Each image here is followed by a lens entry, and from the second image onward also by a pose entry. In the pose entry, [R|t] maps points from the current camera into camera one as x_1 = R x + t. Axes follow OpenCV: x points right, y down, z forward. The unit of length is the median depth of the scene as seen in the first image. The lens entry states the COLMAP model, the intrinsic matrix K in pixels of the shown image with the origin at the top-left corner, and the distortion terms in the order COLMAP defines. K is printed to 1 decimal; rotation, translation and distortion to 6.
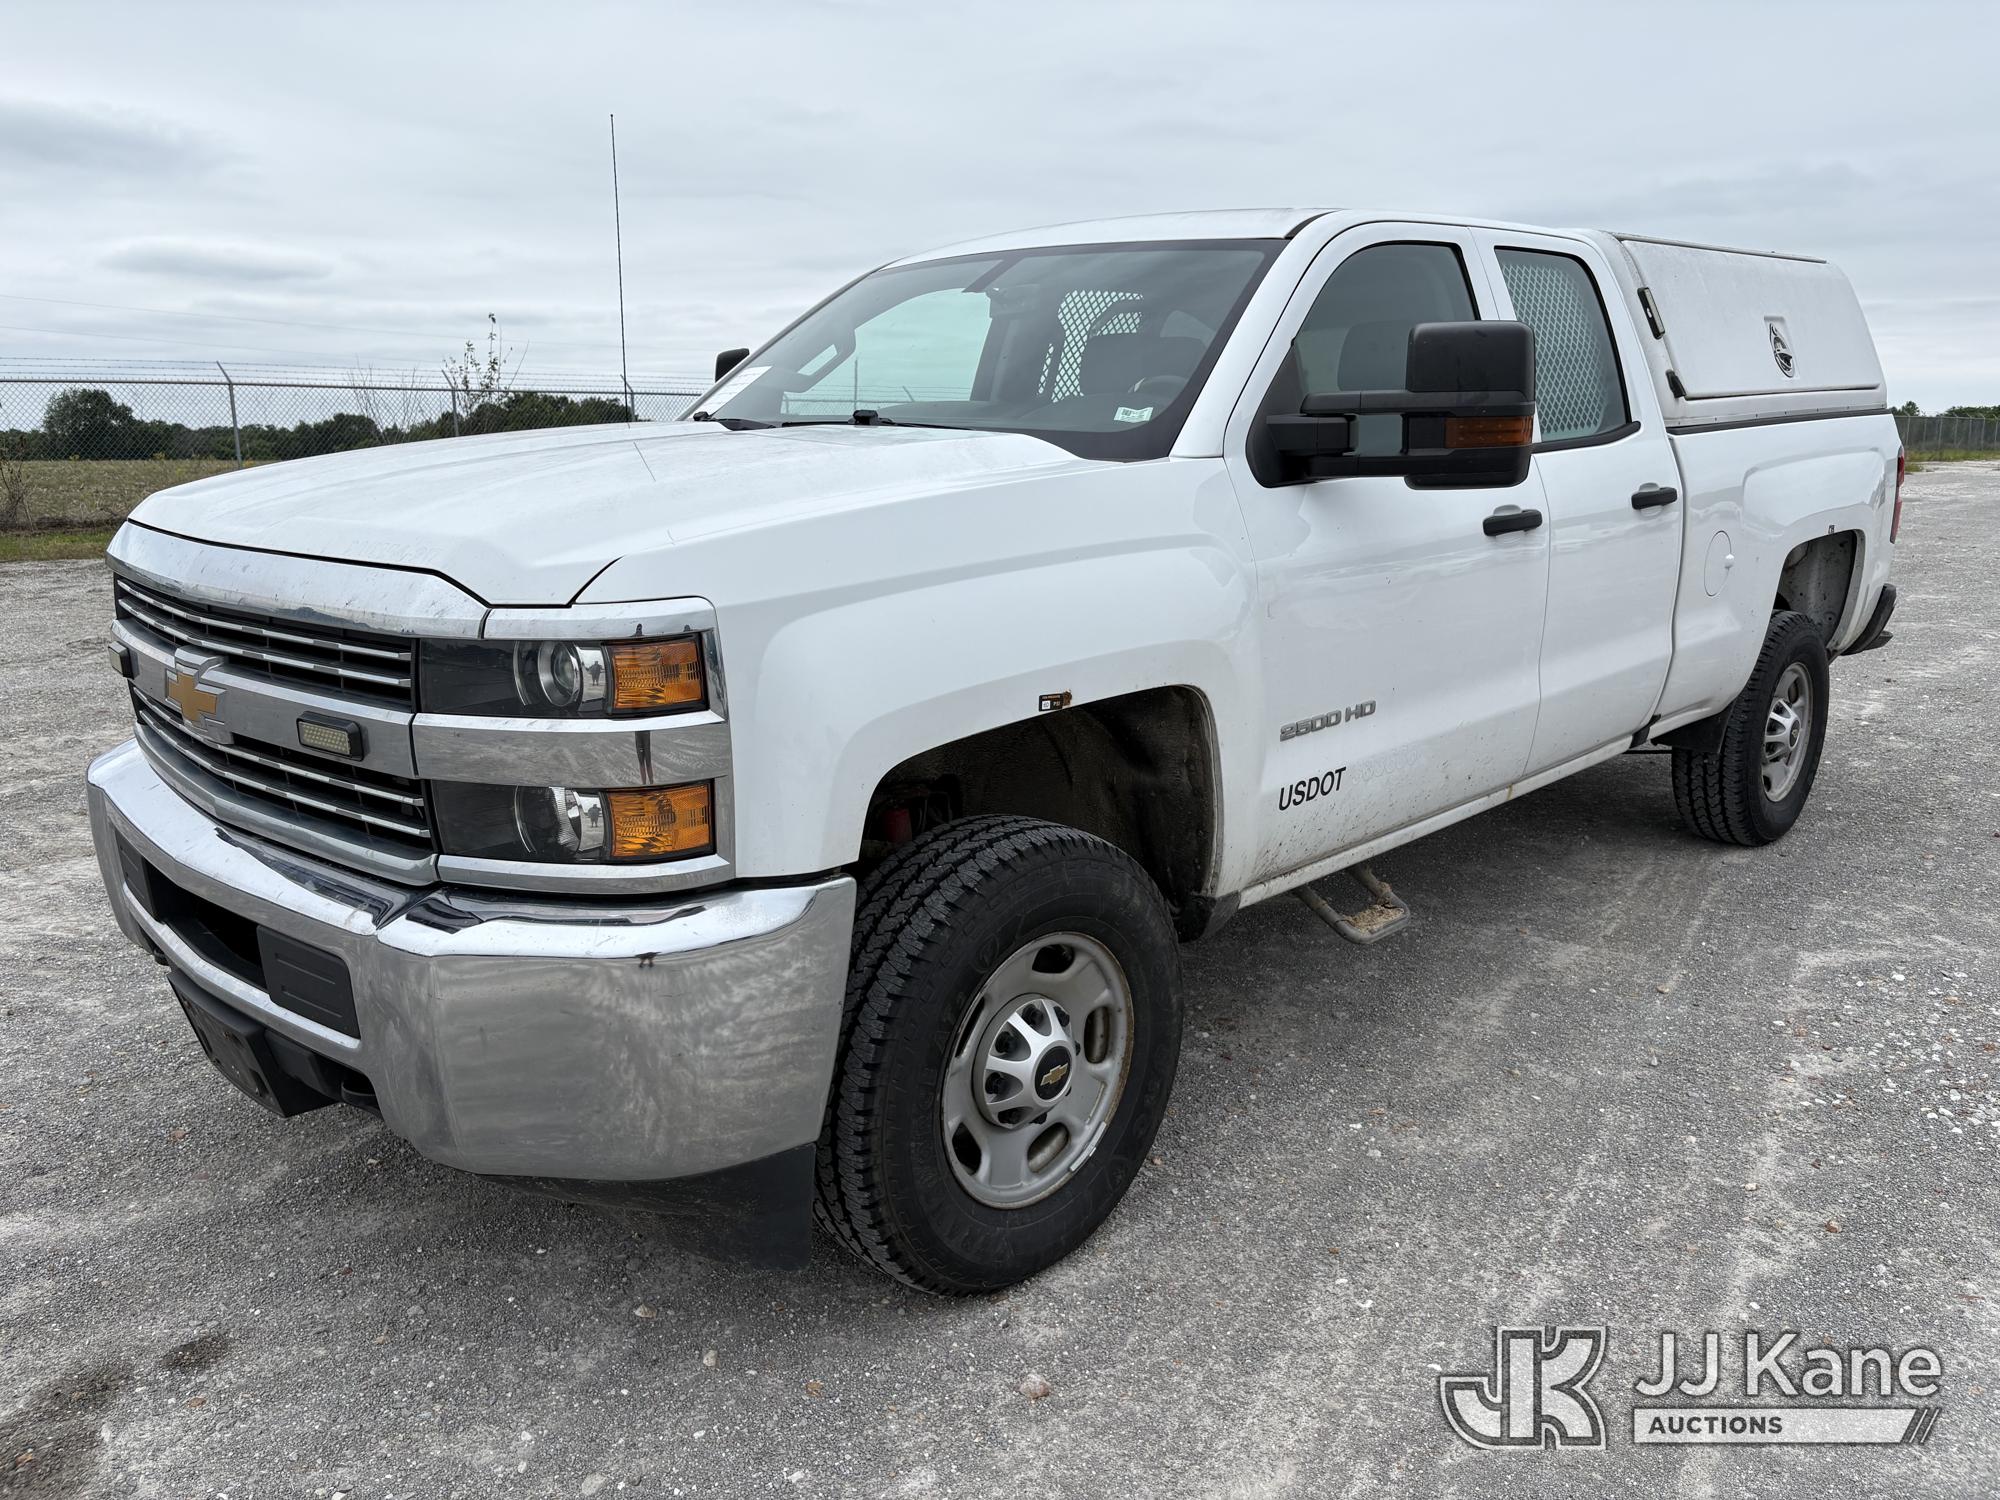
lens RADIAL K [[1651.2, 0, 992.0], [0, 1651.2, 758.4], [0, 0, 1]] dist [-0.003286, 0.043962]
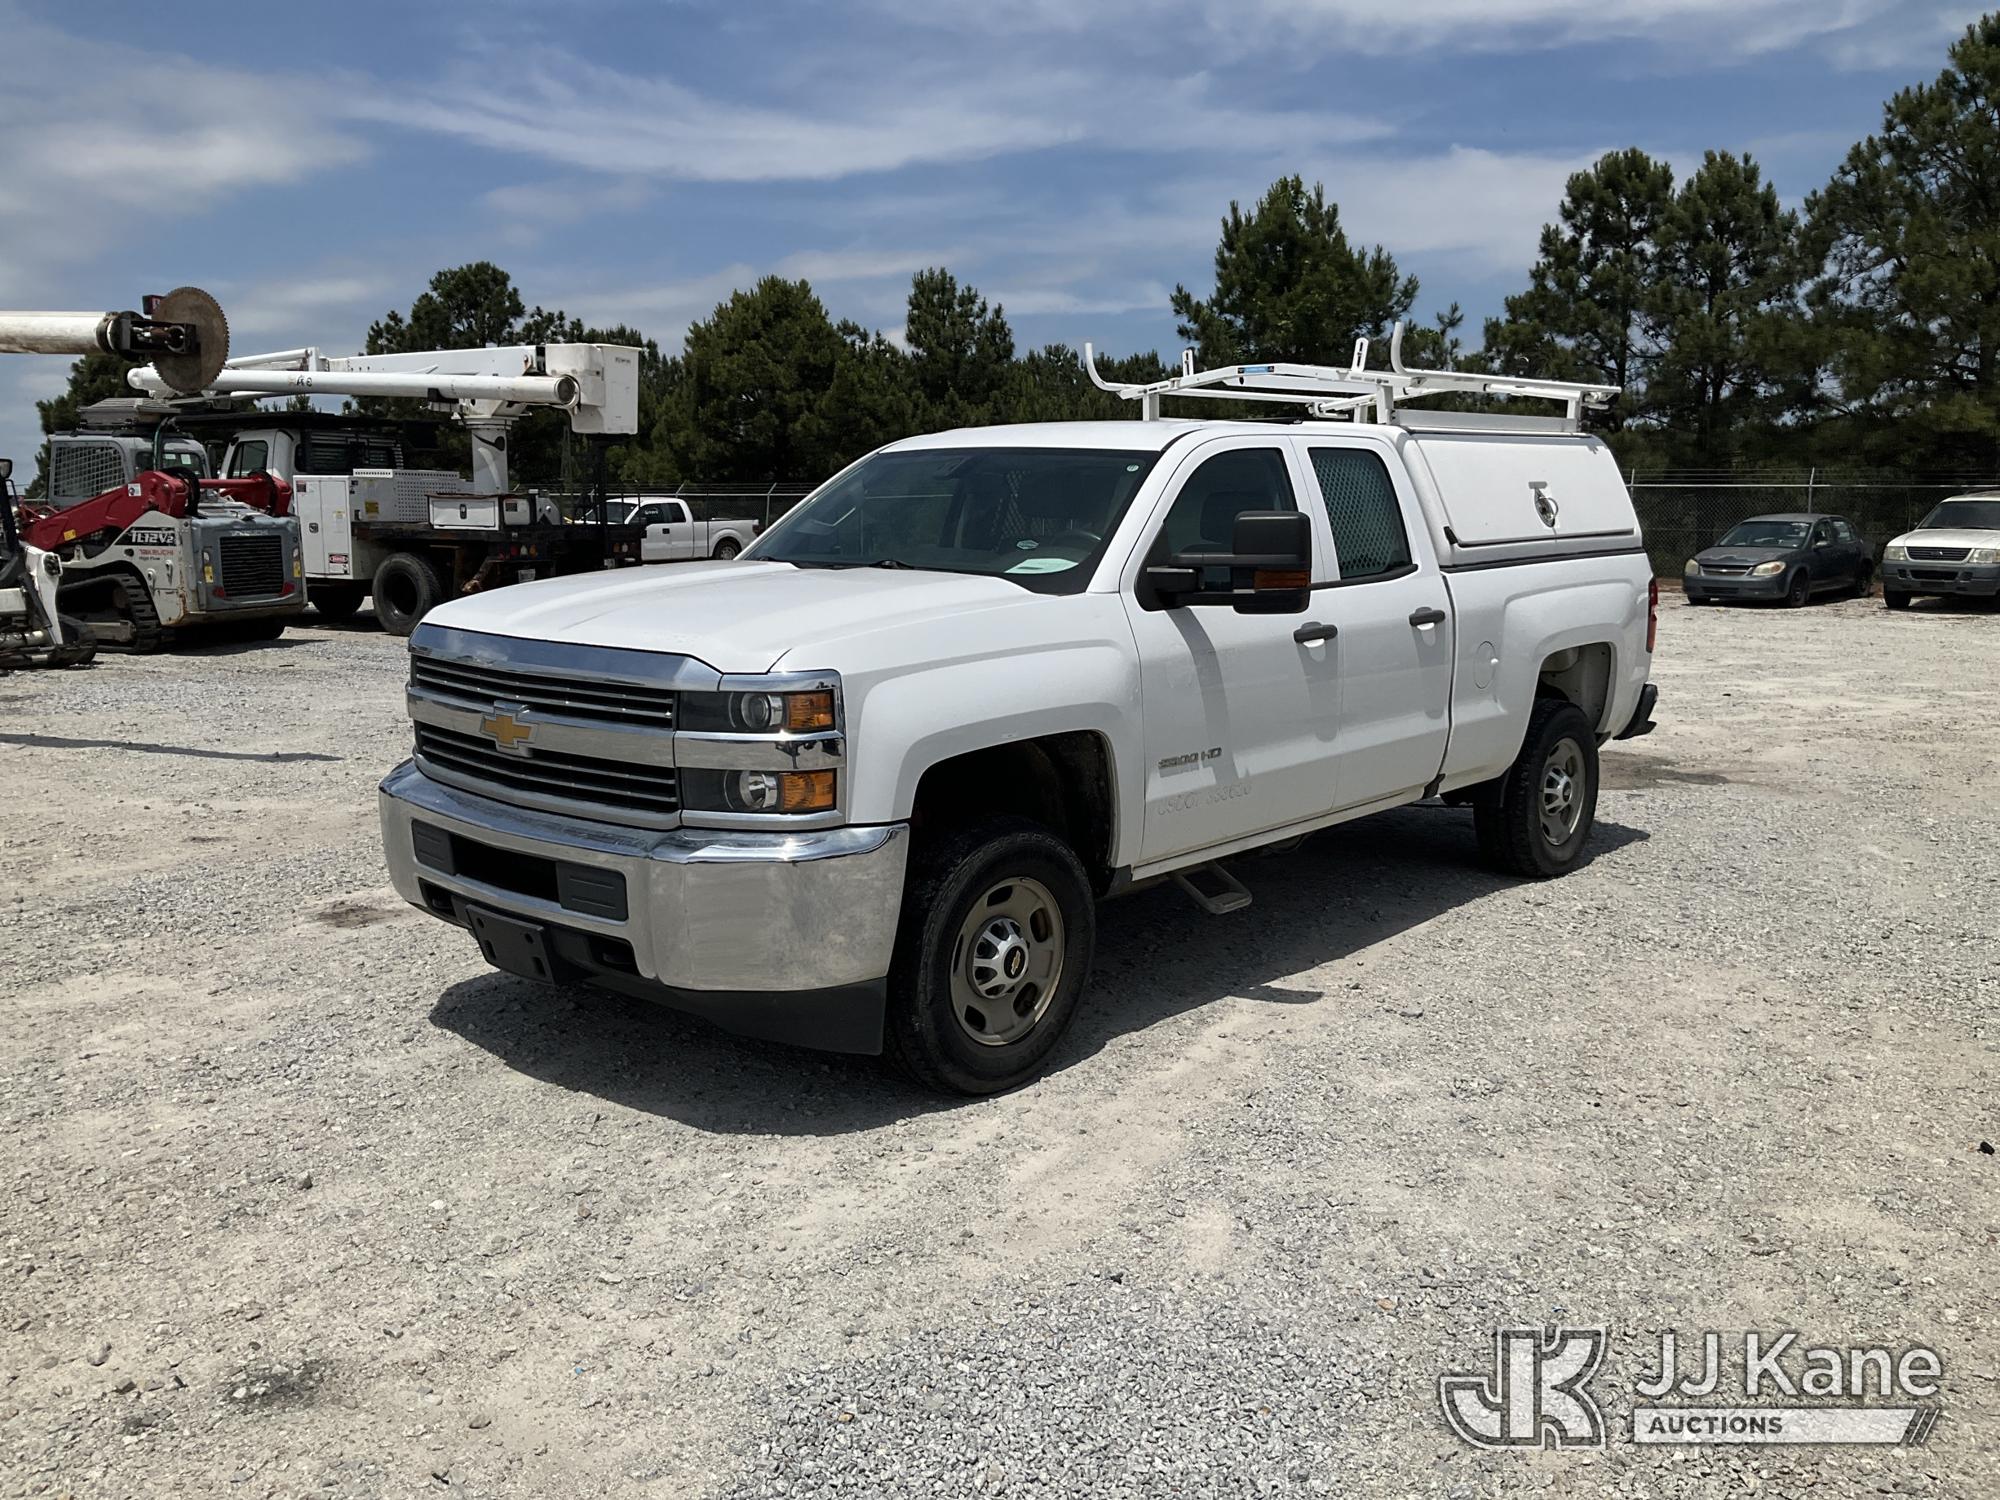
lens RADIAL K [[1807.4, 0, 991.5], [0, 1807.4, 747.8], [0, 0, 1]] dist [0.016763, 0.000000]
pose [[0.998912, 0.005893, 0.046261, -0.075800], [-0.002313, 0.997024, -0.077061, 0.121951], [-0.046578, 0.076870, 0.995953, -0.857465]]
